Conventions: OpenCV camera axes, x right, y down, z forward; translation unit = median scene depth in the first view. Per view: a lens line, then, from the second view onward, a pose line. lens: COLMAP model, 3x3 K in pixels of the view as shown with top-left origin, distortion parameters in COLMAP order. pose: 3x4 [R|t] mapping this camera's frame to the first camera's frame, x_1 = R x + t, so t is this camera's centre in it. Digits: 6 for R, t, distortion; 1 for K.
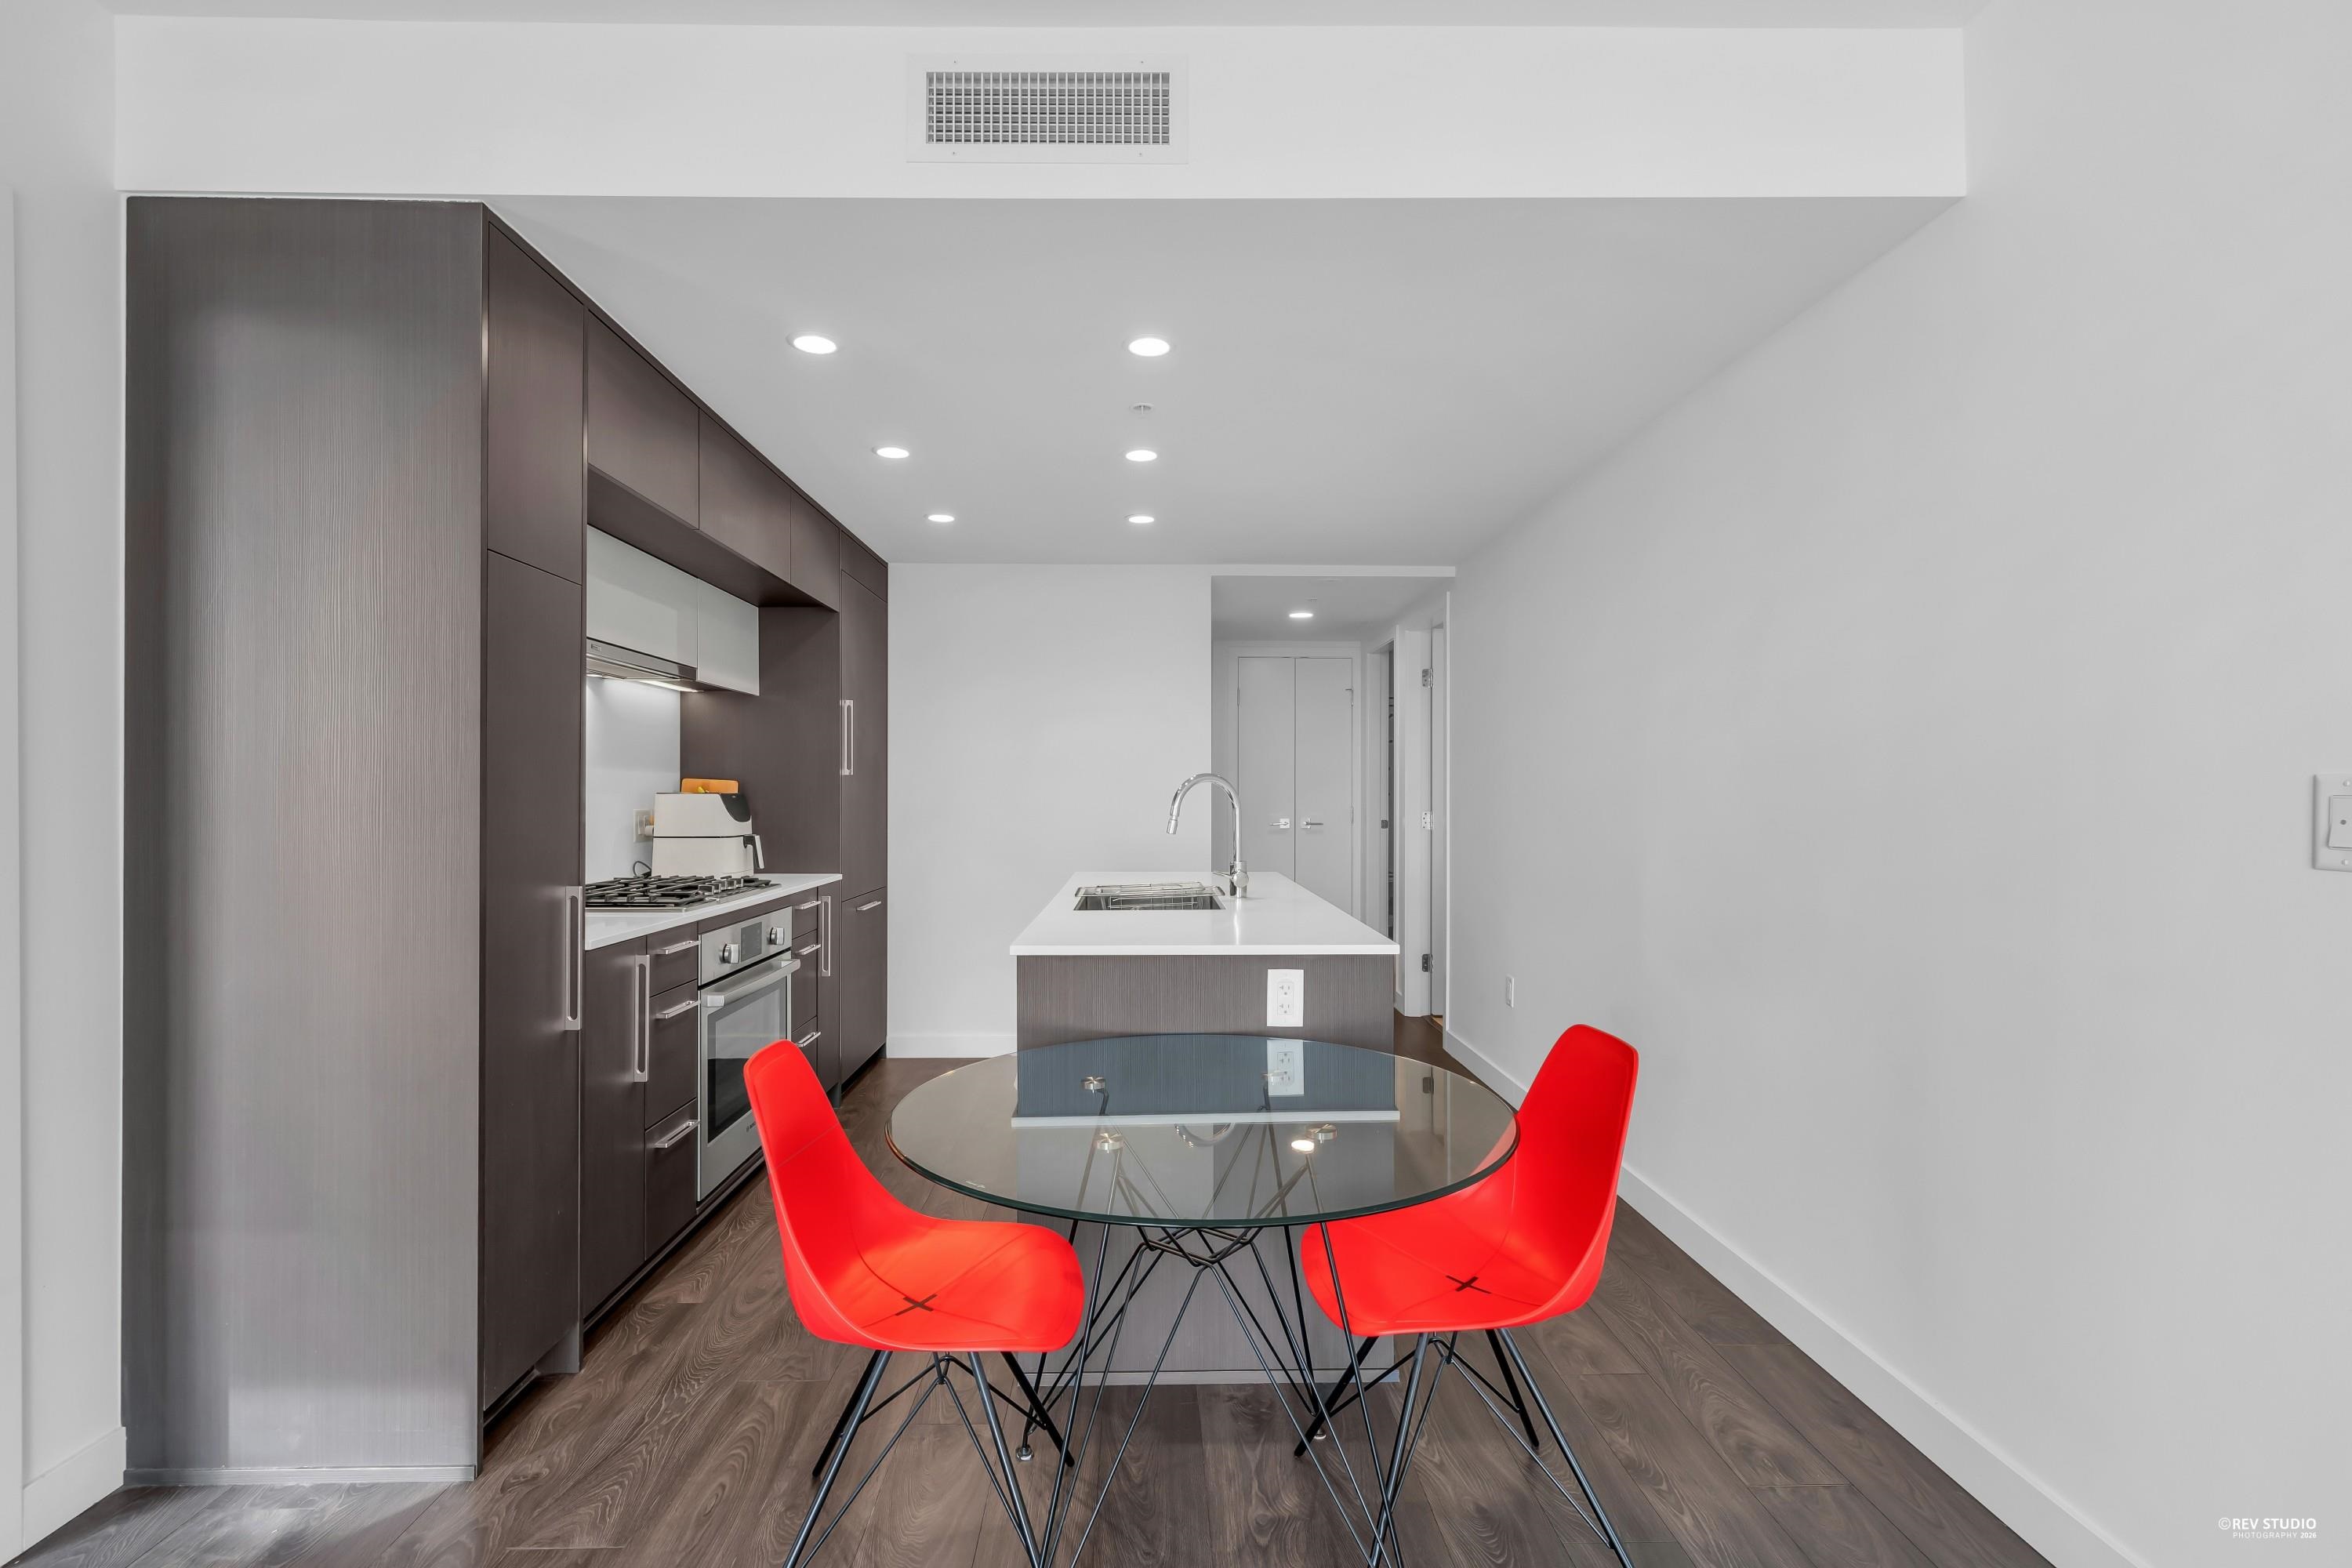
lens RADIAL K [[1119.6, 0, 1149.9], [0, 1119.6, 780.6], [0, 0, 1]] dist [-0.021692, 0.000854]
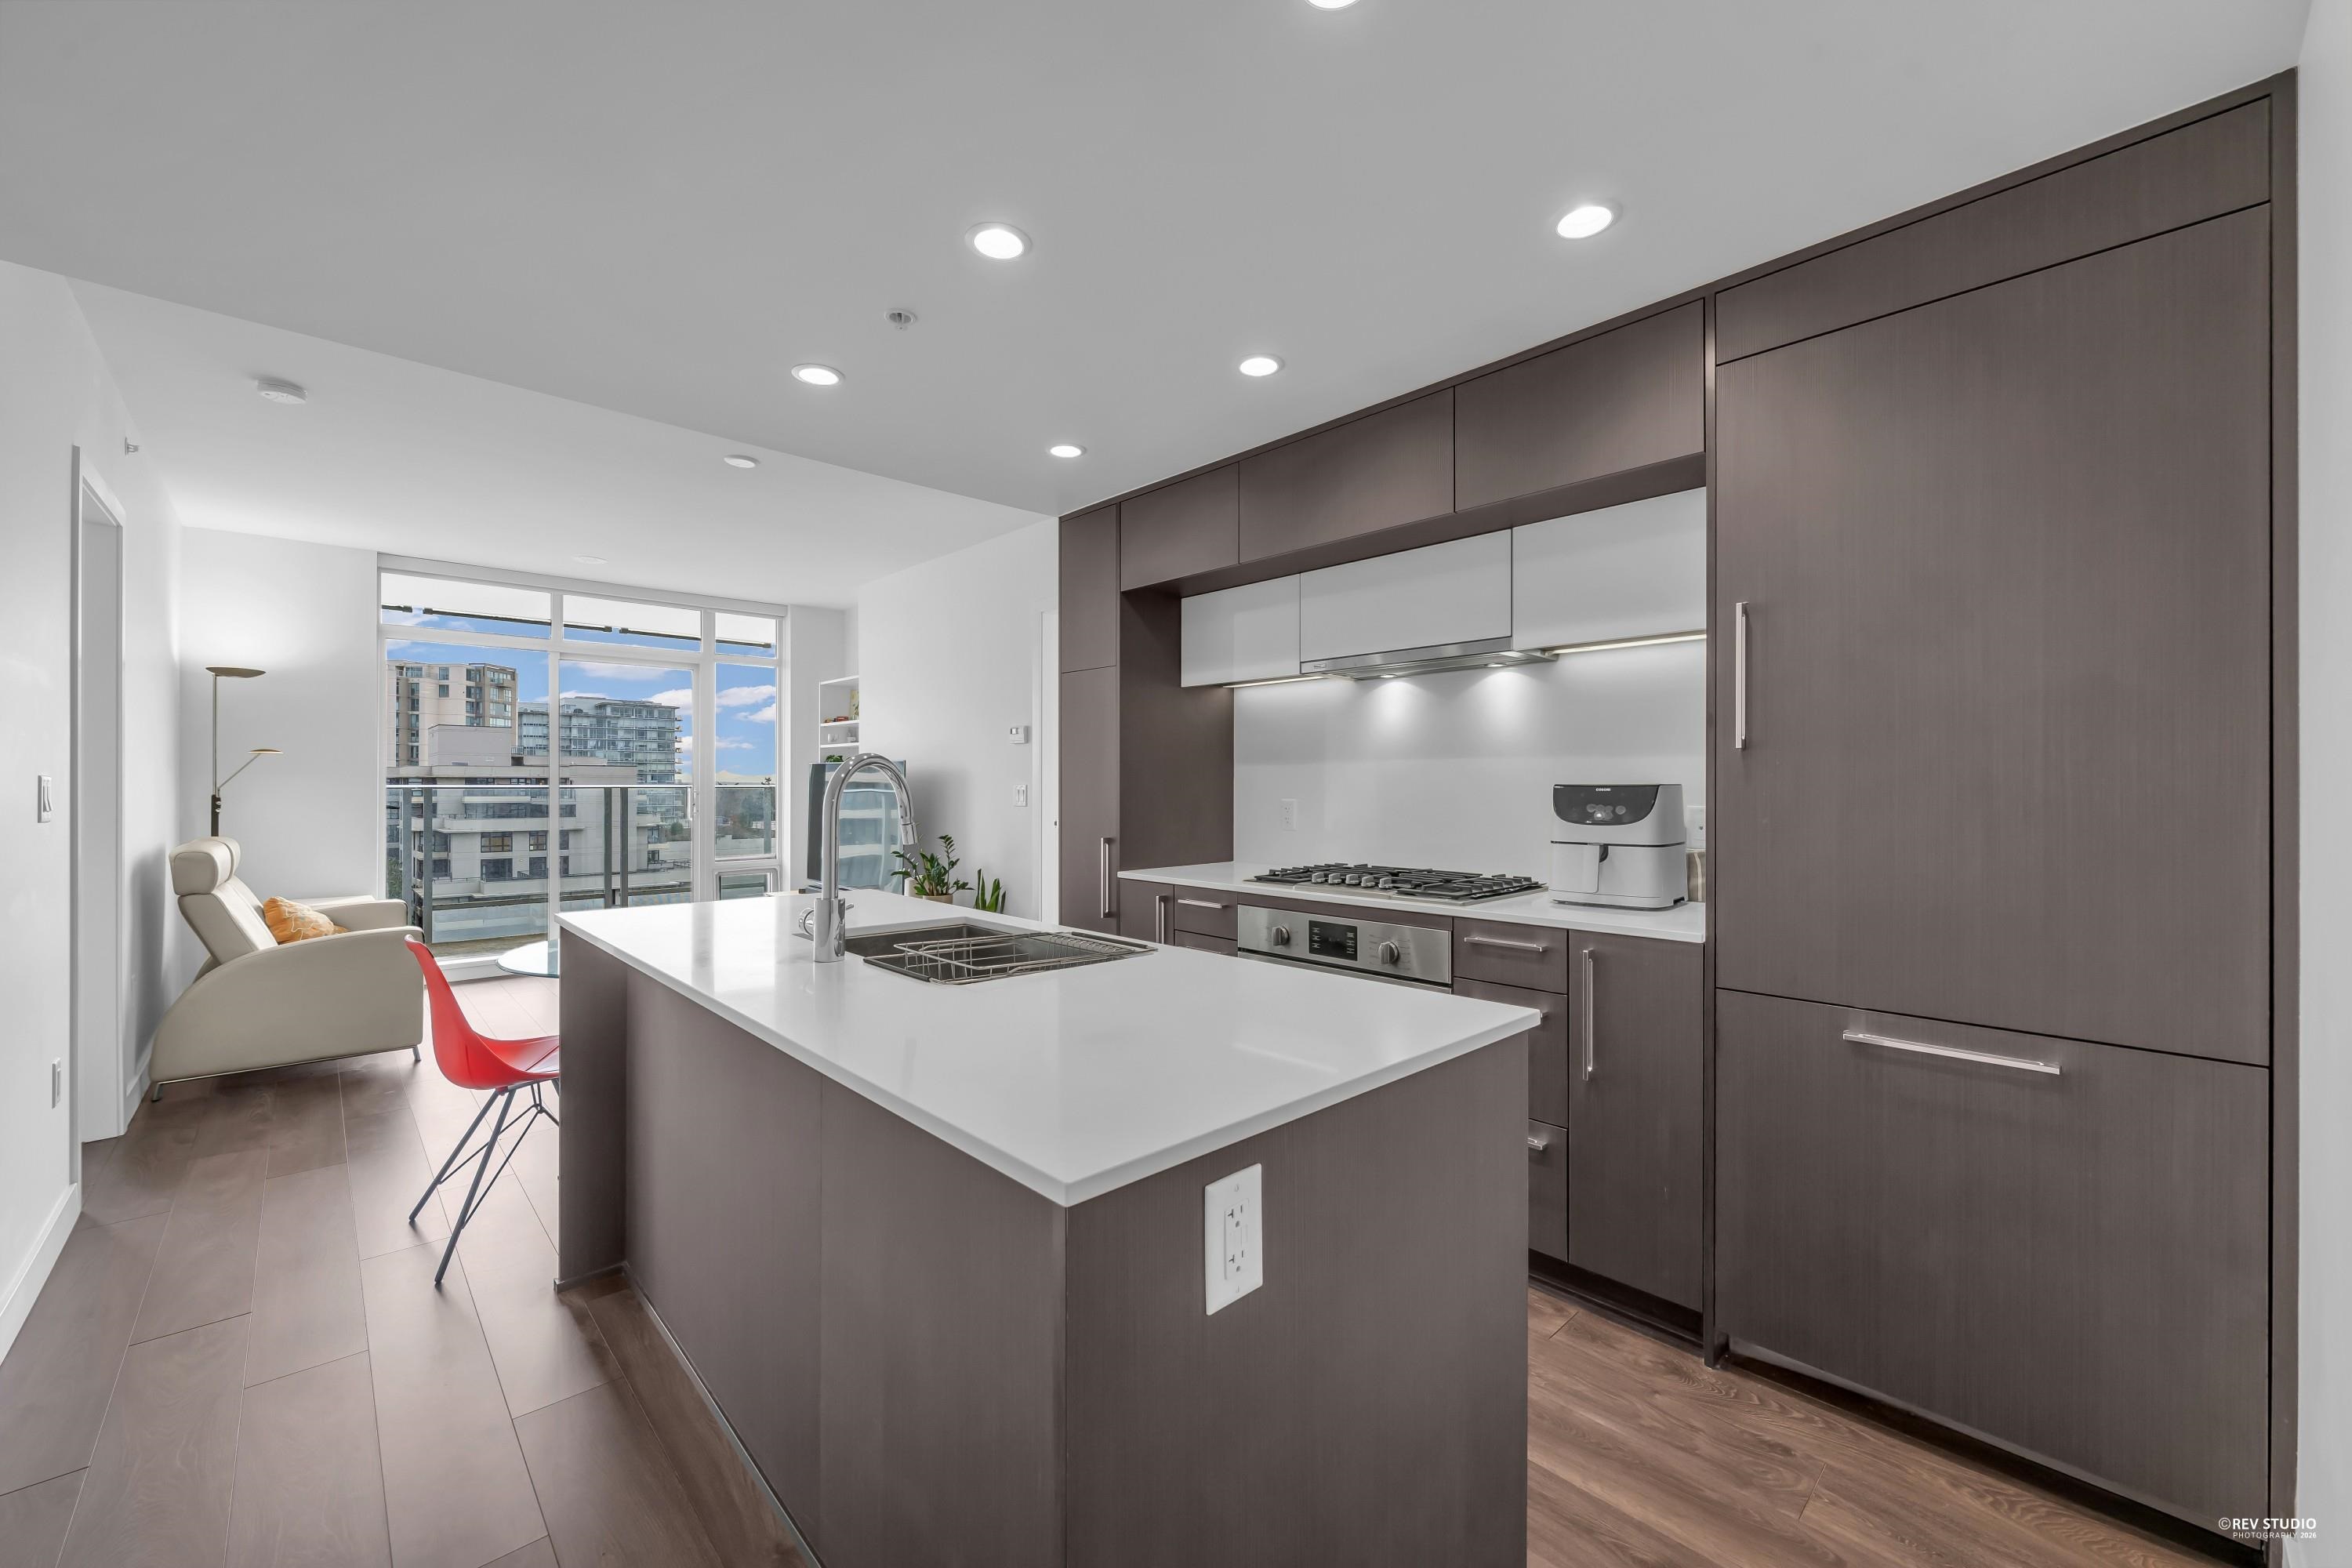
lens RADIAL K [[943.5, 0, 1180.7], [0, 943.5, 789.6], [0, 0, 1]] dist [0.011485, -0.000085]
pose [[-0.740920, -0.002186, -0.671589, 0.315592], [0.007529, 0.999905, -0.011560, 0.026196], [0.671551, -0.013622, -0.740833, 1.692003]]
